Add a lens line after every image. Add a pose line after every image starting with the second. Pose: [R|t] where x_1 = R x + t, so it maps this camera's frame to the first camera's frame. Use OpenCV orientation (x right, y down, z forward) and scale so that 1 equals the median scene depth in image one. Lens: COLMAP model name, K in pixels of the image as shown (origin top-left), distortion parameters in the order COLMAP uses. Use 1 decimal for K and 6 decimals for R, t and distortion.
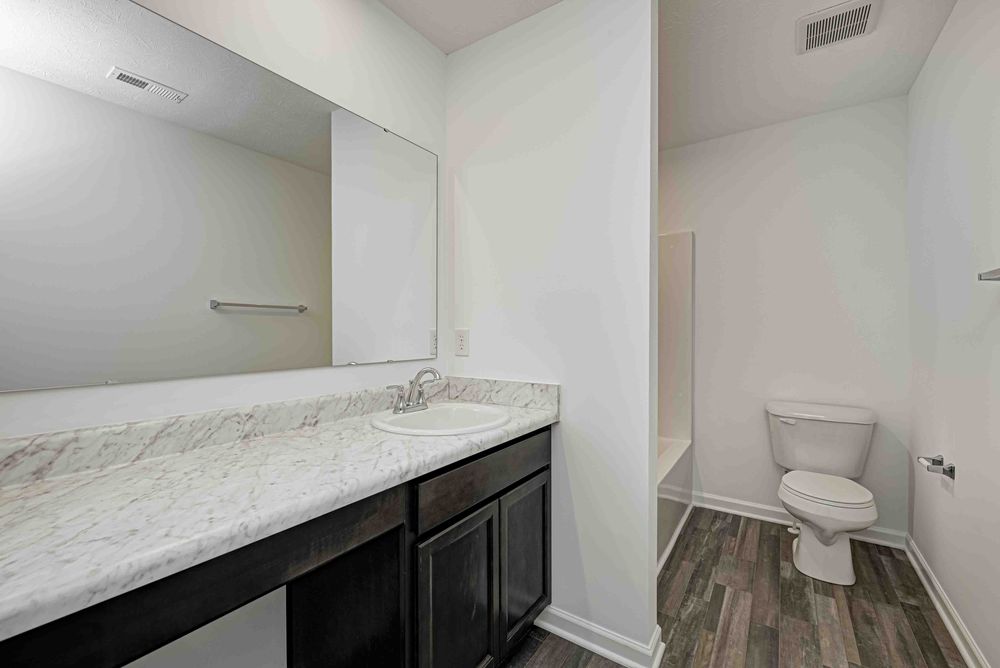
lens RADIAL K [[416.0, 0, 498.6], [0, 416.0, 330.1], [0, 0, 1]] dist [0.014975, -0.000160]
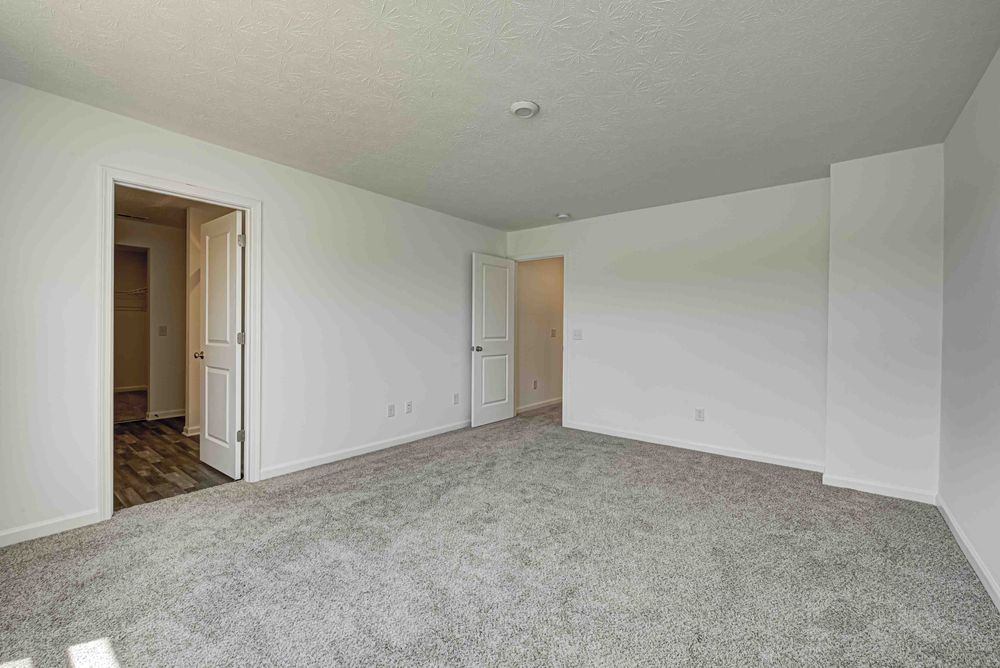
lens RADIAL K [[416.0, 0, 495.7], [0, 416.0, 331.5], [0, 0, 1]] dist [0.014975, -0.000160]
pose [[0.083246, -0.000483, 0.996529, -0.976882], [-0.002610, 0.999996, 0.000703, 0.030205], [-0.996526, -0.002660, 0.083244, -0.571810]]
